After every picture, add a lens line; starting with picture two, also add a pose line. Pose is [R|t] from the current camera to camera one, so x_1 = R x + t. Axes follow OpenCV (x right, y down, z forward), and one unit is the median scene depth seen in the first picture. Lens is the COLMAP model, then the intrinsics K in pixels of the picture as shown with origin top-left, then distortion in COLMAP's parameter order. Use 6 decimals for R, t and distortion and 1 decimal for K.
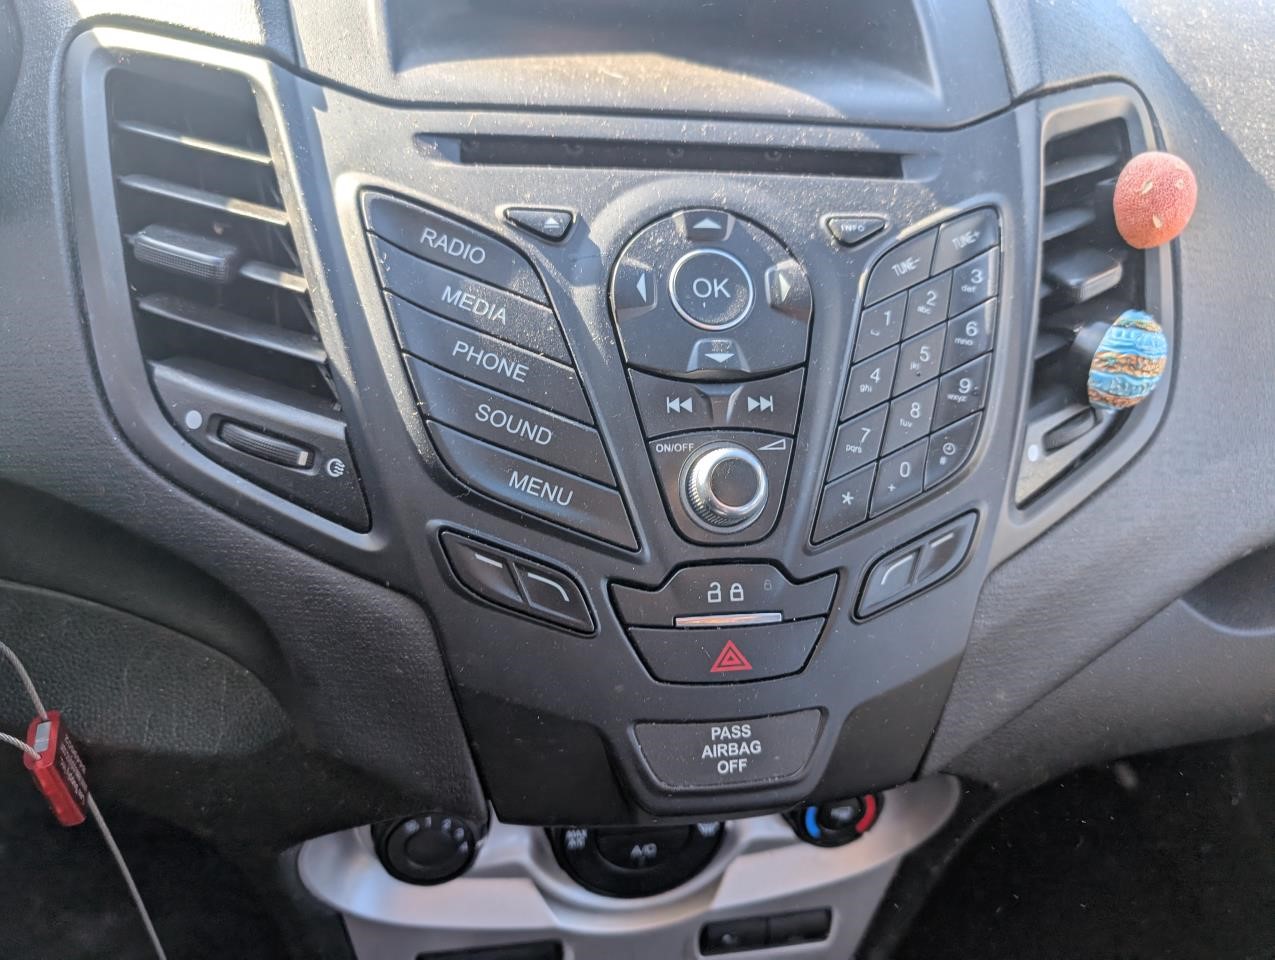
lens RADIAL K [[911.0, 0, 637.5], [0, 911.0, 480.0], [0, 0, 1]] dist [-0.013008, -0.003716]
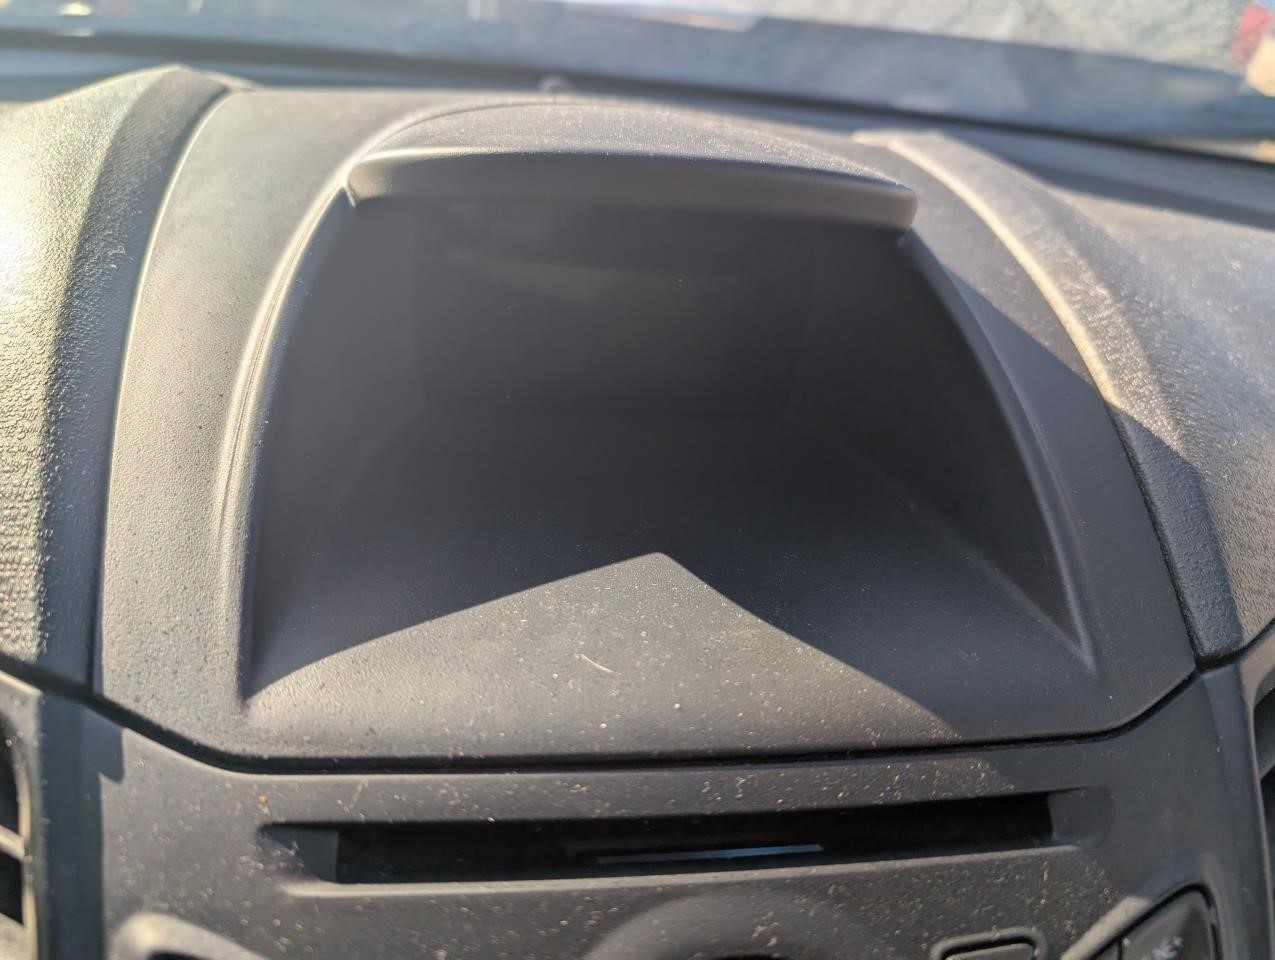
lens RADIAL K [[911.0, 0, 637.5], [0, 911.0, 480.0], [0, 0, 1]] dist [-0.013008, -0.003716]
pose [[0.999803, 0.015372, -0.012567, 0.008998], [-0.016844, 0.991765, -0.126960, -0.515011], [0.010512, 0.127147, 0.991828, 0.358633]]
